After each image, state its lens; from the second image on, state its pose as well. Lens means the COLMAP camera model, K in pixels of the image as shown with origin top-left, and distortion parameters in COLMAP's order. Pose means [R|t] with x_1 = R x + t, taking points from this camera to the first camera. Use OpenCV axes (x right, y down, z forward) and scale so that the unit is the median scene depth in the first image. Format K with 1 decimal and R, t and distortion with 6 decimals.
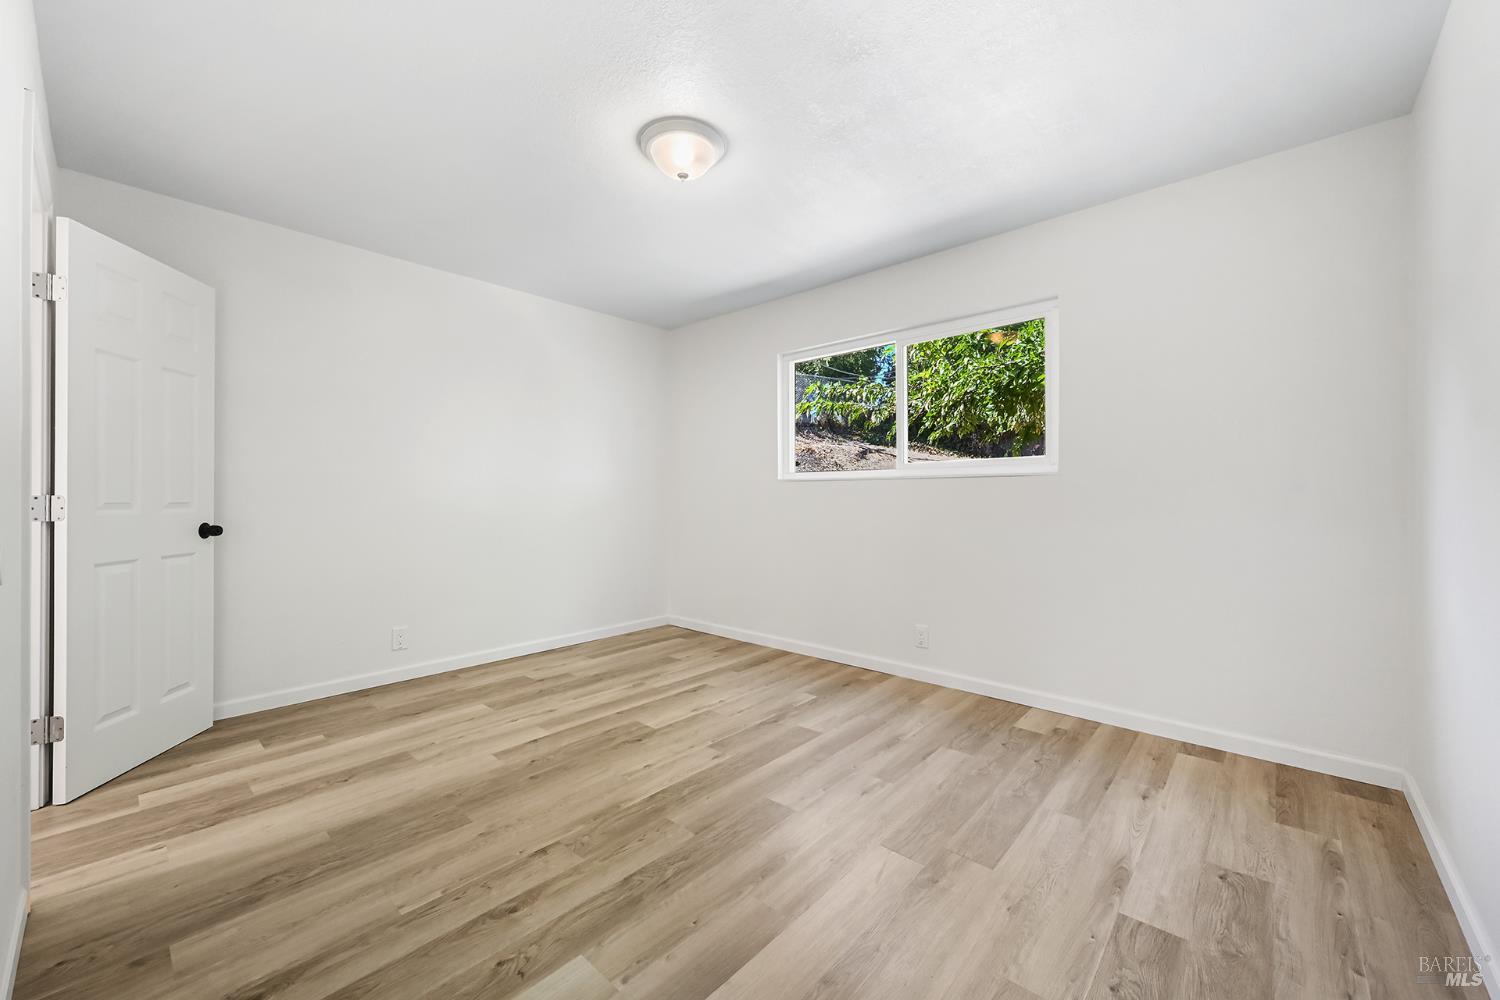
lens RADIAL K [[591.9, 0, 756.1], [0, 591.9, 504.0], [0, 0, 1]] dist [-0.005158, 0.000745]
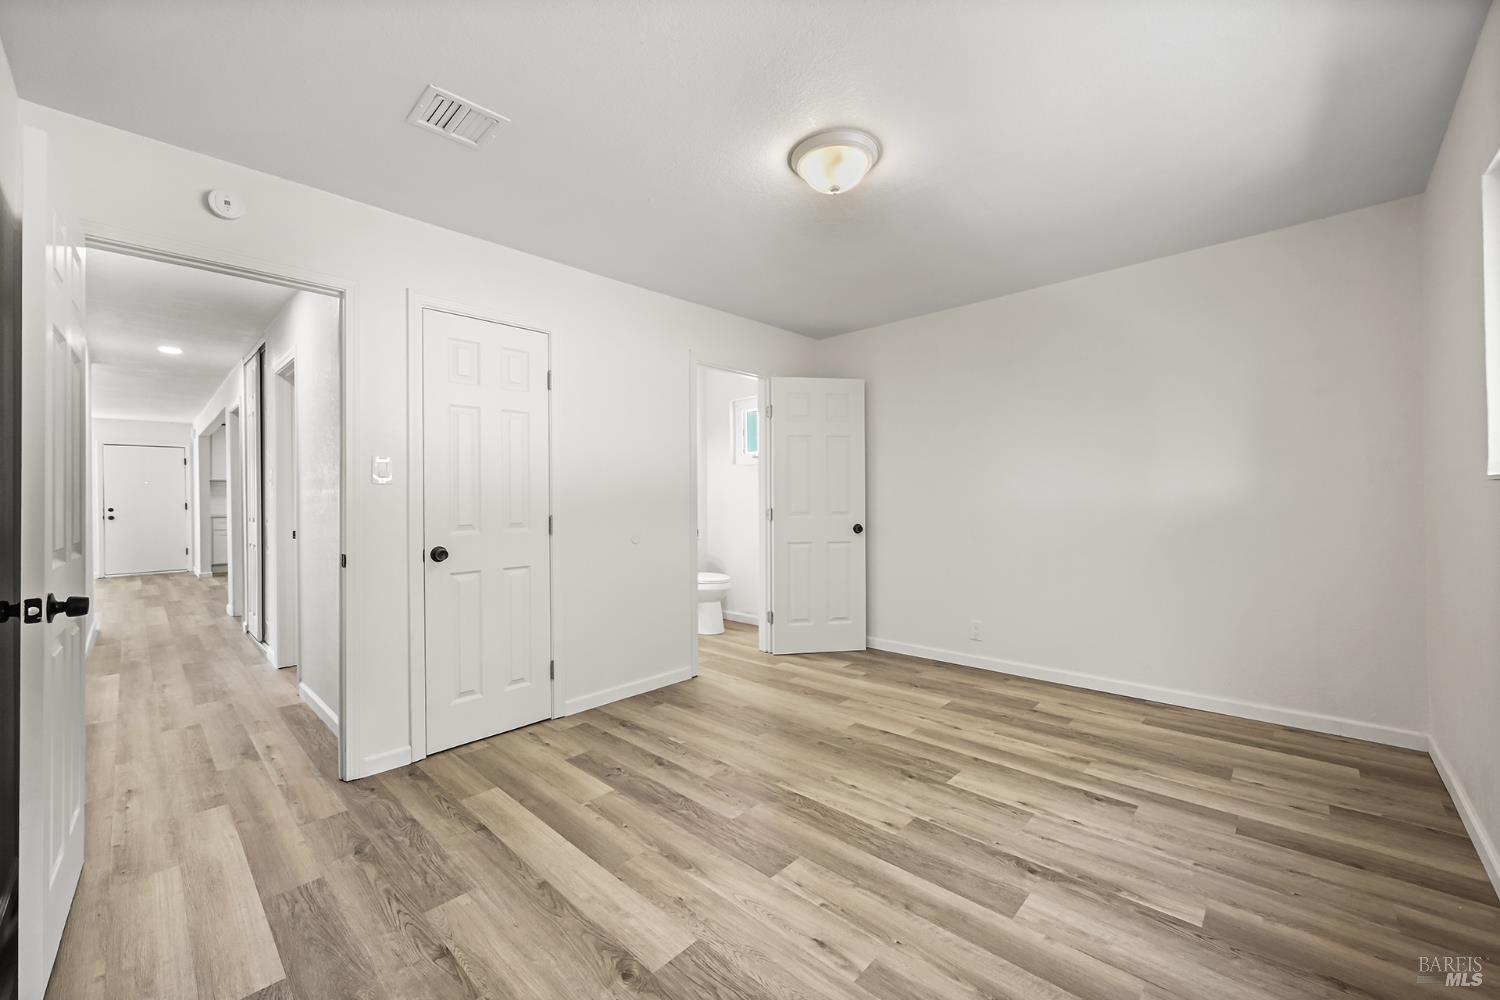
lens RADIAL K [[591.9, 0, 757.0], [0, 591.9, 494.1], [0, 0, 1]] dist [-0.005158, 0.000745]
pose [[-0.029663, -0.005872, -0.999543, 0.705307], [-0.003019, 0.999979, -0.005785, -0.041317], [0.999555, 0.002846, -0.029680, 0.733224]]
